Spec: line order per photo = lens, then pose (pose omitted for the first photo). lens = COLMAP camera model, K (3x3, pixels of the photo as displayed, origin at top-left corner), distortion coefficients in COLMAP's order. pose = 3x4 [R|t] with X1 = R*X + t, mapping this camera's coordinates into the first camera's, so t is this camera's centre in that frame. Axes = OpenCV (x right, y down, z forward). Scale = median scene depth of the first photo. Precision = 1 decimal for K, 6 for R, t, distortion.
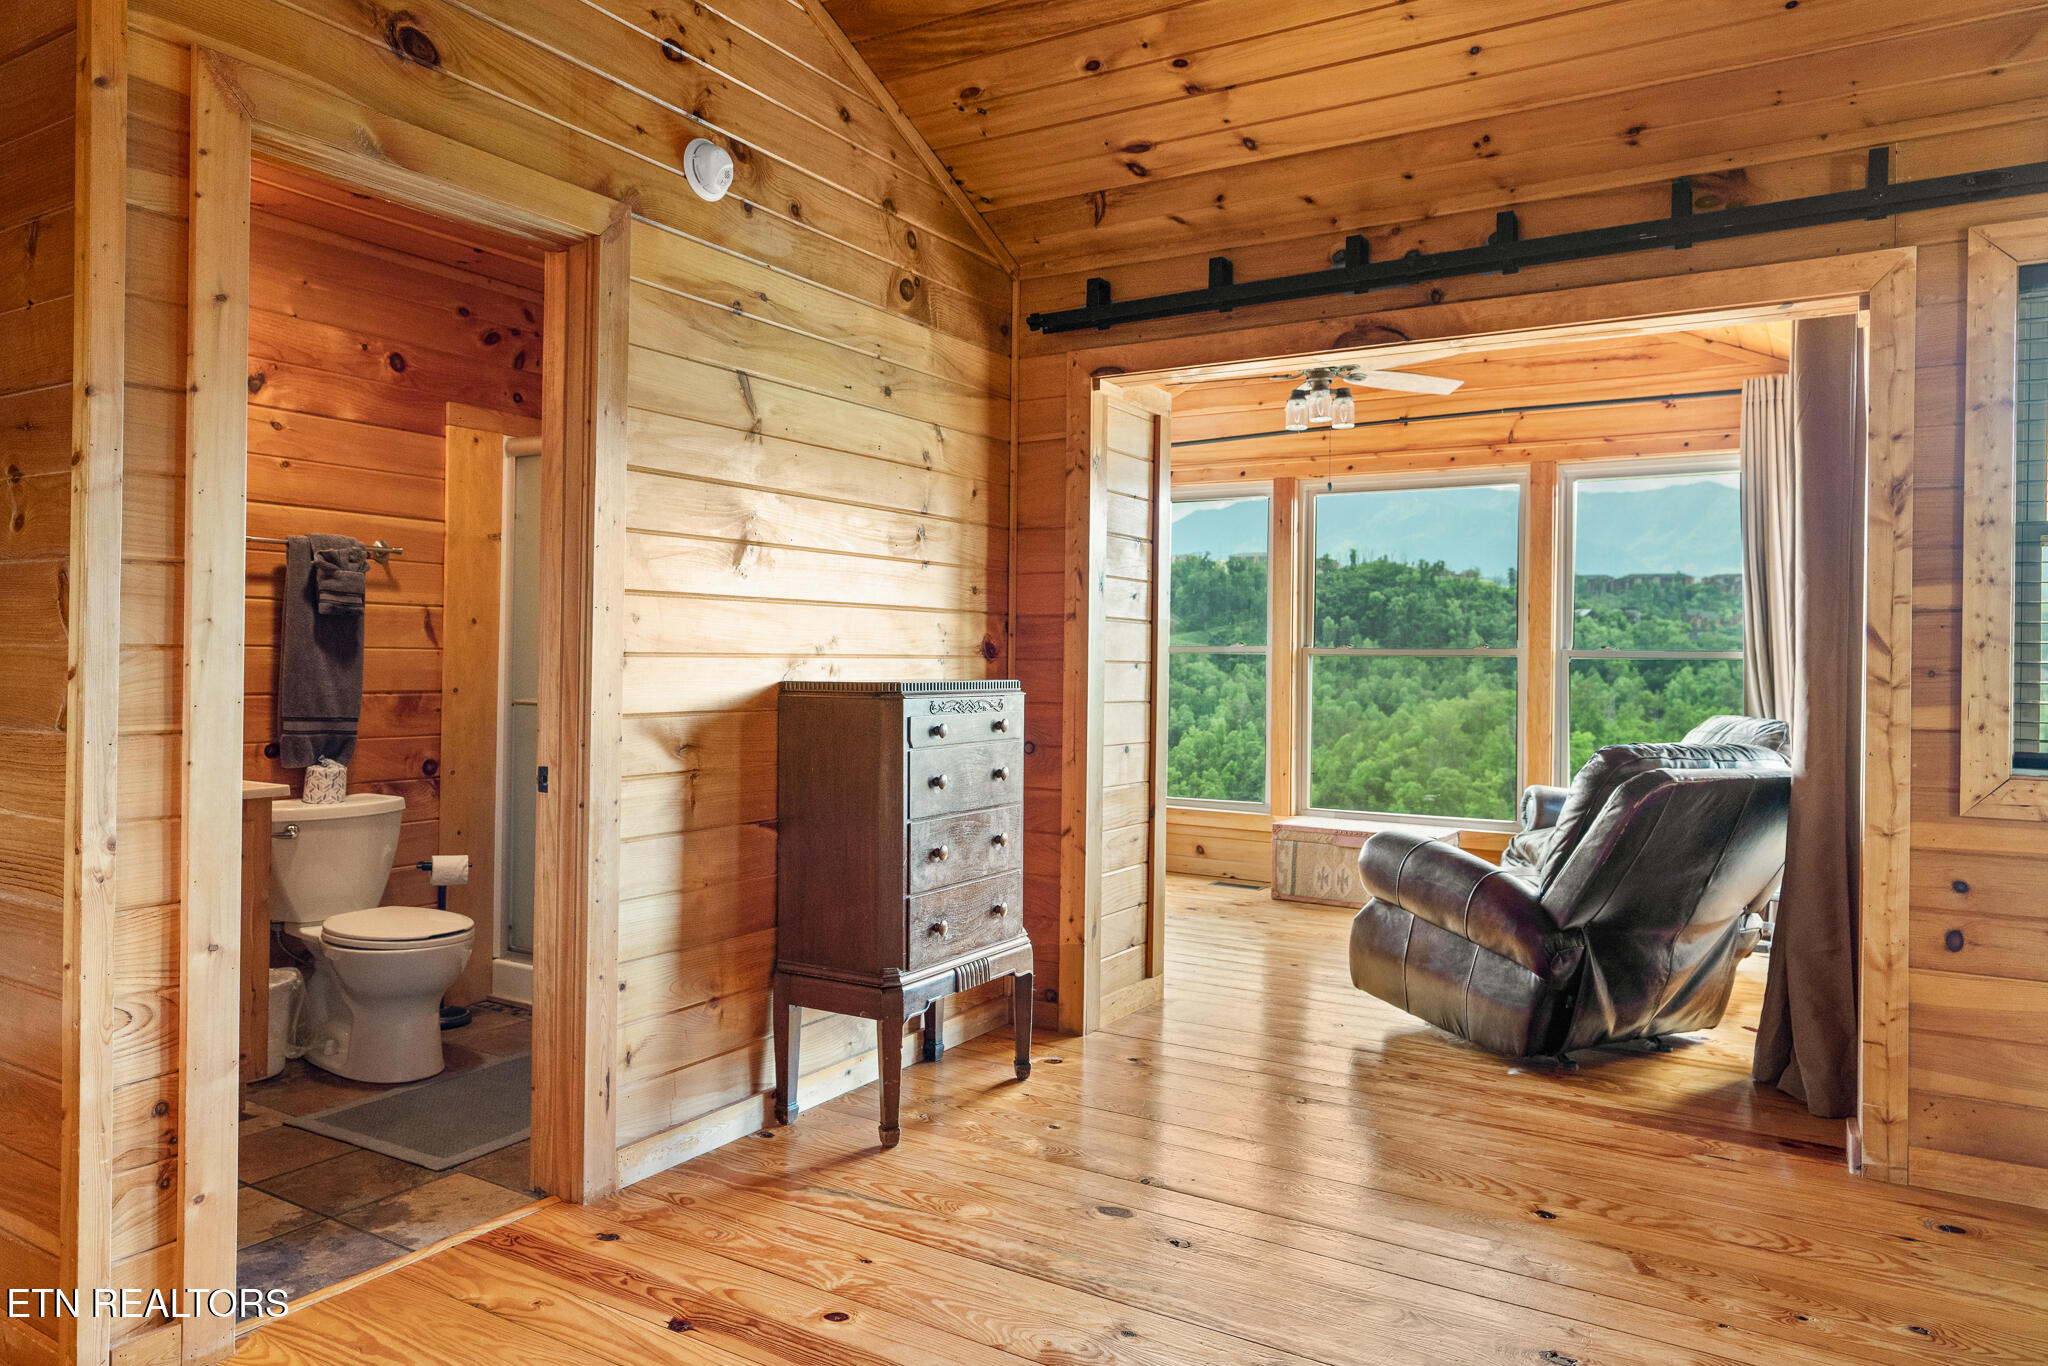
lens RADIAL K [[1302.4, 0, 1036.3], [0, 1302.4, 681.6], [0, 0, 1]] dist [-0.002946, -0.000467]
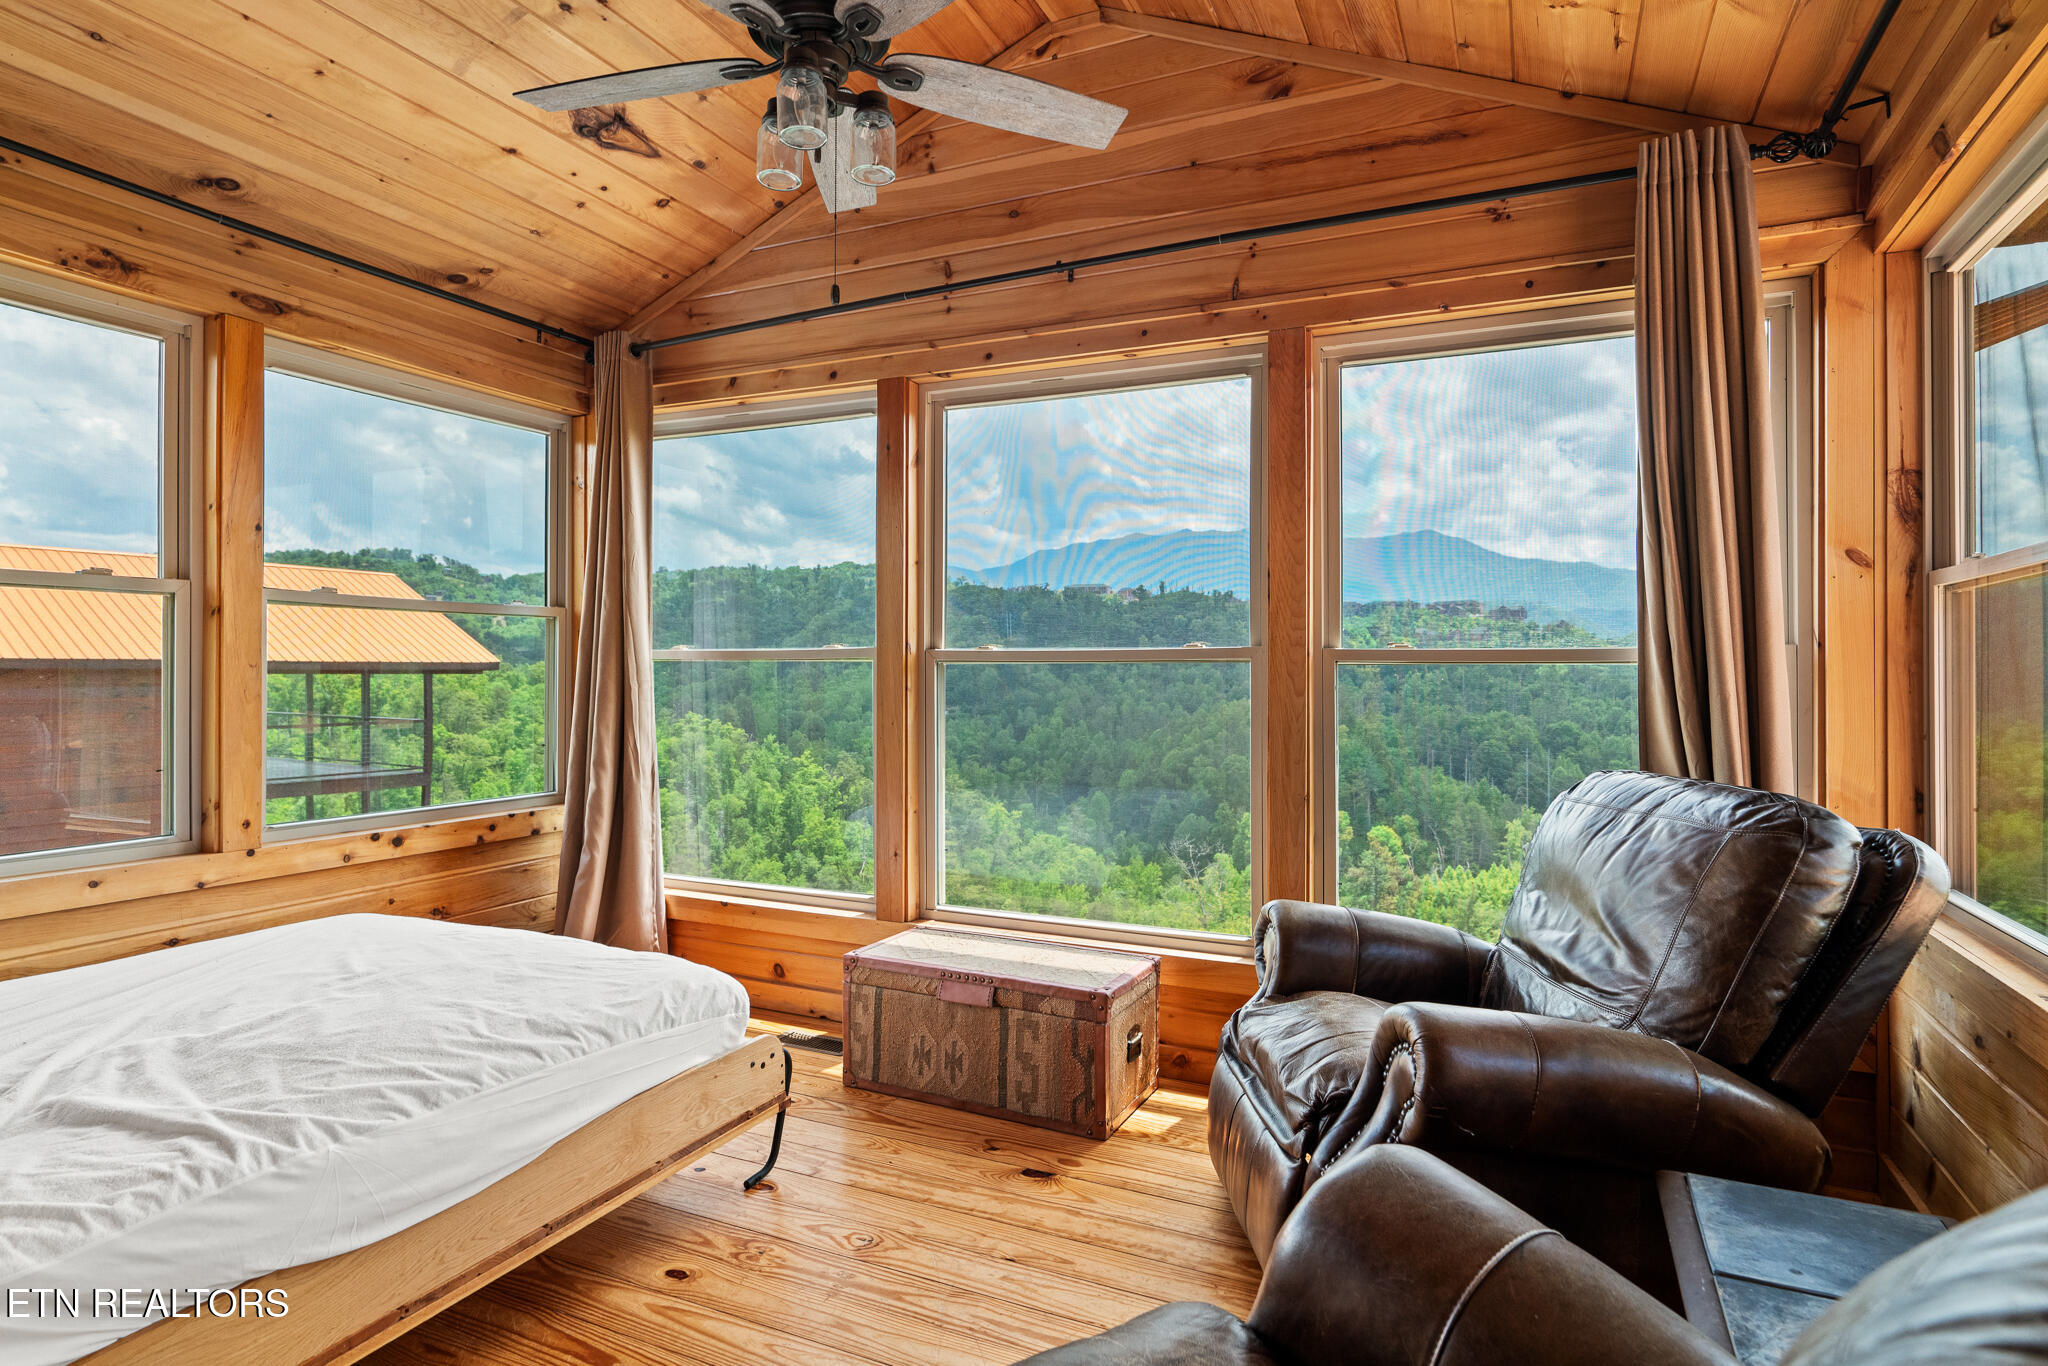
lens RADIAL K [[1053.3, 0, 1031.4], [0, 1053.3, 668.5], [0, 0, 1]] dist [-0.001802, 0.000214]
pose [[0.993509, -0.007235, 0.113520, 0.194684], [0.009395, 0.999785, -0.018506, -0.007231], [-0.113362, 0.019452, 0.993363, 0.483616]]
